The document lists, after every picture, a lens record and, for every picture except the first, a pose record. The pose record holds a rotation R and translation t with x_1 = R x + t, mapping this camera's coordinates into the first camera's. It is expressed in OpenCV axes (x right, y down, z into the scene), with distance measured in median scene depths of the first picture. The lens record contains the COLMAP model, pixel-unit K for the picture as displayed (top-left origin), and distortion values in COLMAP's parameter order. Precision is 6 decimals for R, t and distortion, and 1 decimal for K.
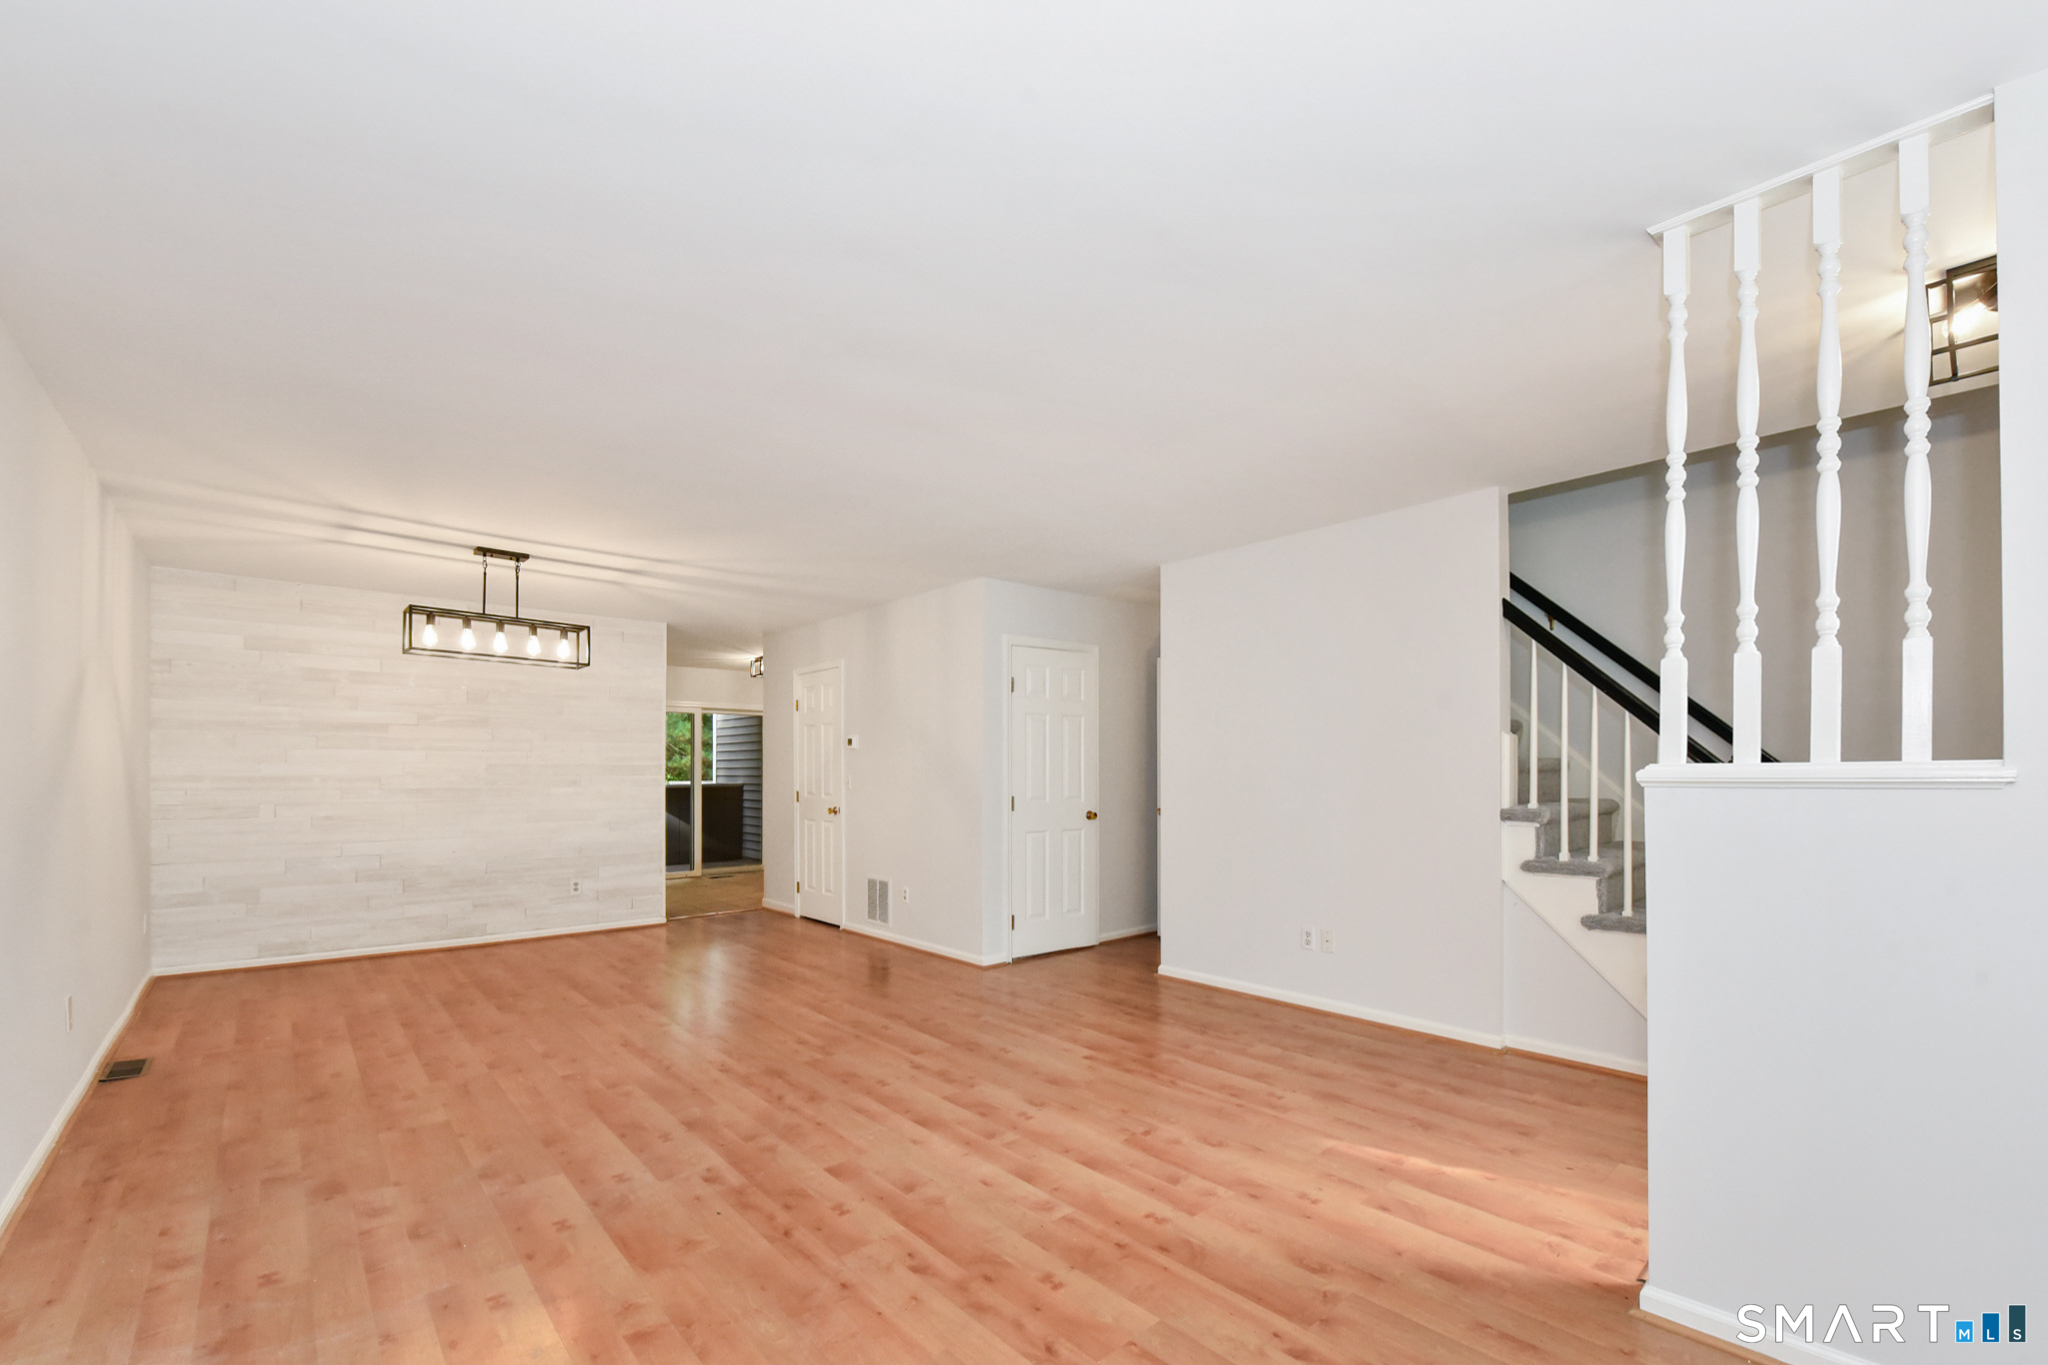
lens RADIAL K [[854.5, 0, 1087.3], [0, 854.5, 790.2], [0, 0, 1]] dist [-0.021719, -0.000147]
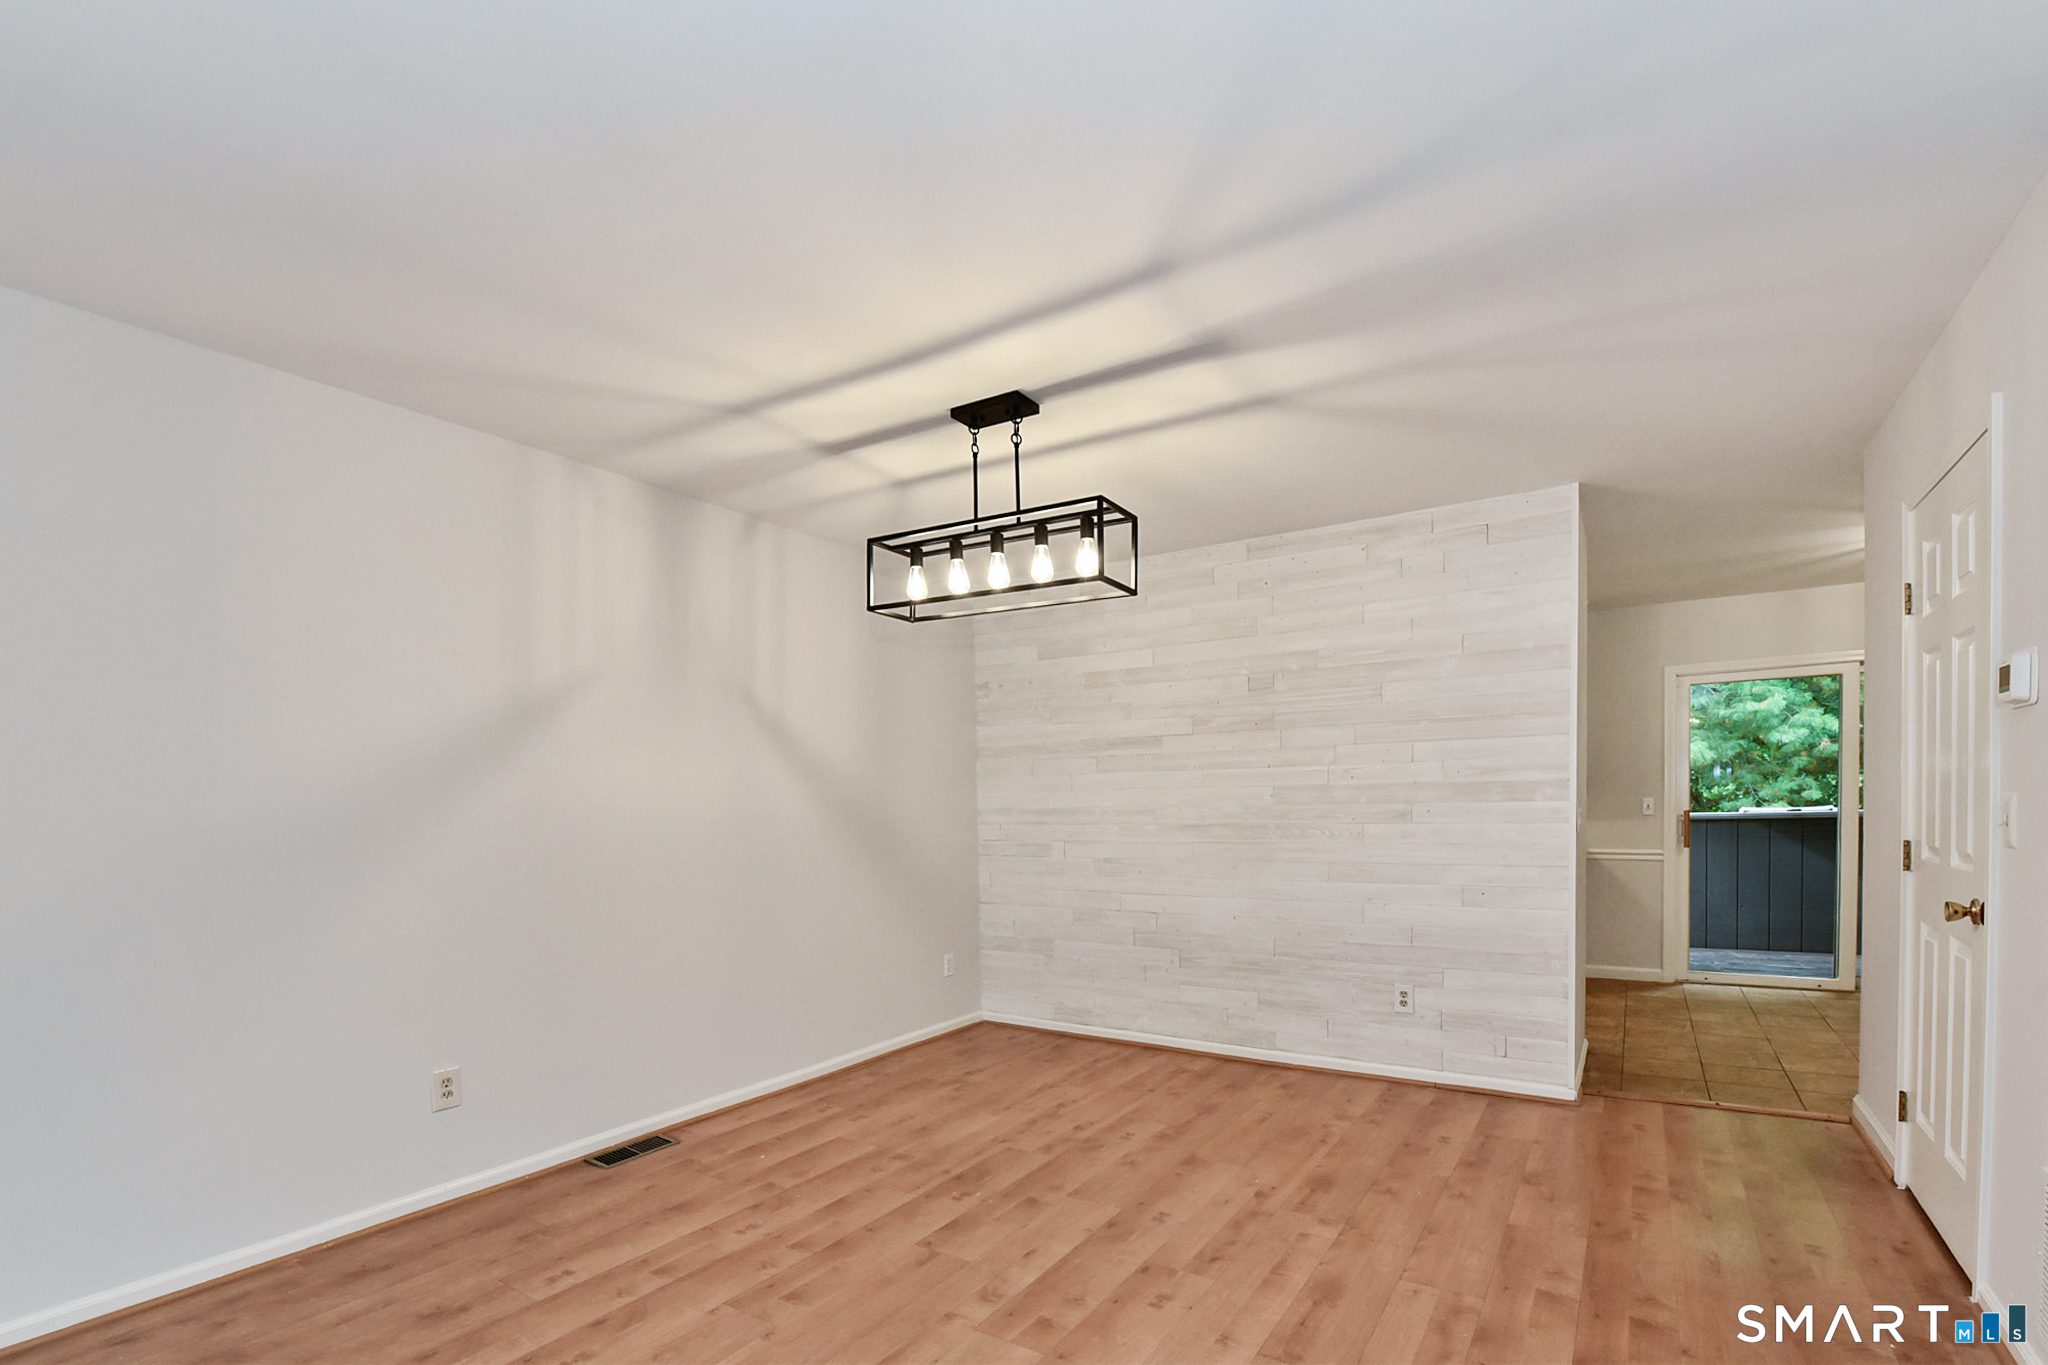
lens RADIAL K [[924.1, 0, 1057.6], [0, 924.1, 836.8], [0, 0, 1]] dist [-0.018423, -0.000194]
pose [[0.241805, 0.029768, -0.969868, -0.083606], [-0.001282, 0.999538, 0.030359, -0.017269], [0.970324, -0.006097, 0.241732, 0.832076]]
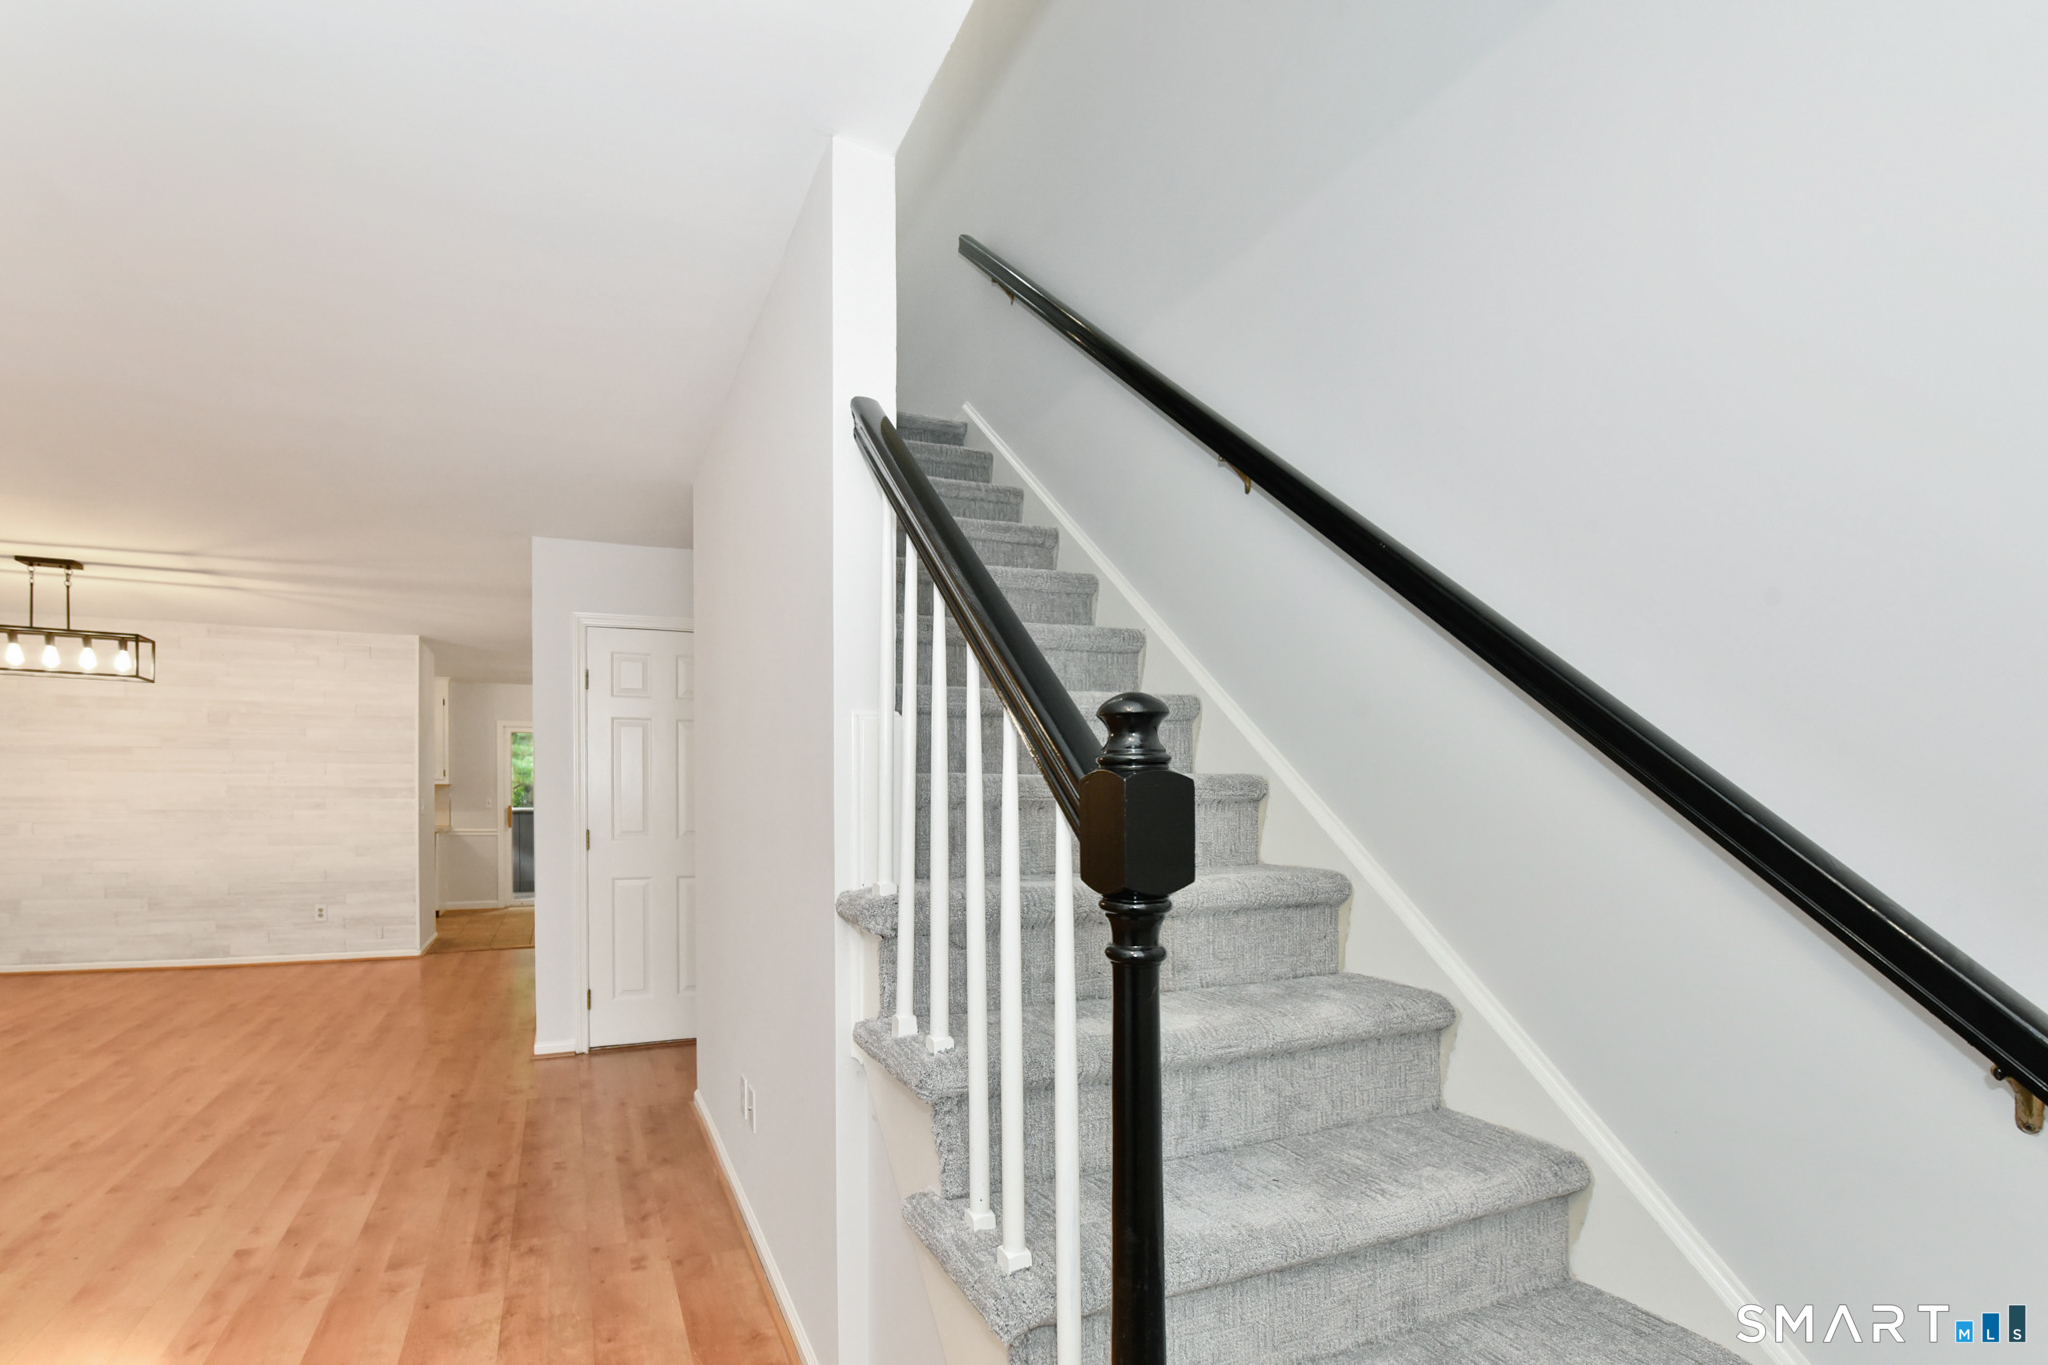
lens RADIAL K [[879.2, 0, 878.7], [0, 879.2, 822.2], [0, 0, 1]] dist [-0.001102, -0.012077]
pose [[0.913053, 0.017879, -0.407449, 0.513917], [-0.015284, 0.999837, 0.009623, -0.012070], [0.407555, -0.002559, 0.913177, 0.457740]]
